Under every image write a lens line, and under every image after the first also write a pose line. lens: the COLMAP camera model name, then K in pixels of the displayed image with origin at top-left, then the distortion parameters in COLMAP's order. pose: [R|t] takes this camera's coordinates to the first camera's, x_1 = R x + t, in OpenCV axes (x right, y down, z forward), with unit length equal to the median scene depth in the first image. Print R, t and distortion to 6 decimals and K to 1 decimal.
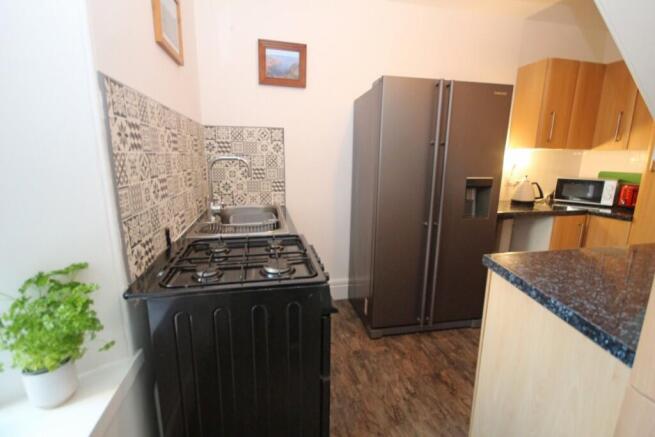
lens RADIAL K [[303.1, 0, 332.1], [0, 303.1, 217.9], [0, 0, 1]] dist [0.018367, -0.016028]
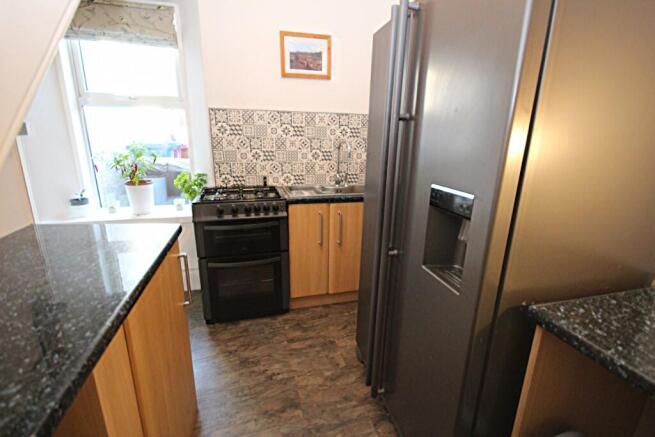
lens RADIAL K [[303.1, 0, 332.1], [0, 303.1, 217.9], [0, 0, 1]] dist [0.018367, -0.016028]
pose [[0.060184, 0.254079, -0.965309, 1.124211], [-0.226754, 0.945259, 0.234664, -0.198746], [0.972091, 0.204765, 0.114503, 0.989373]]
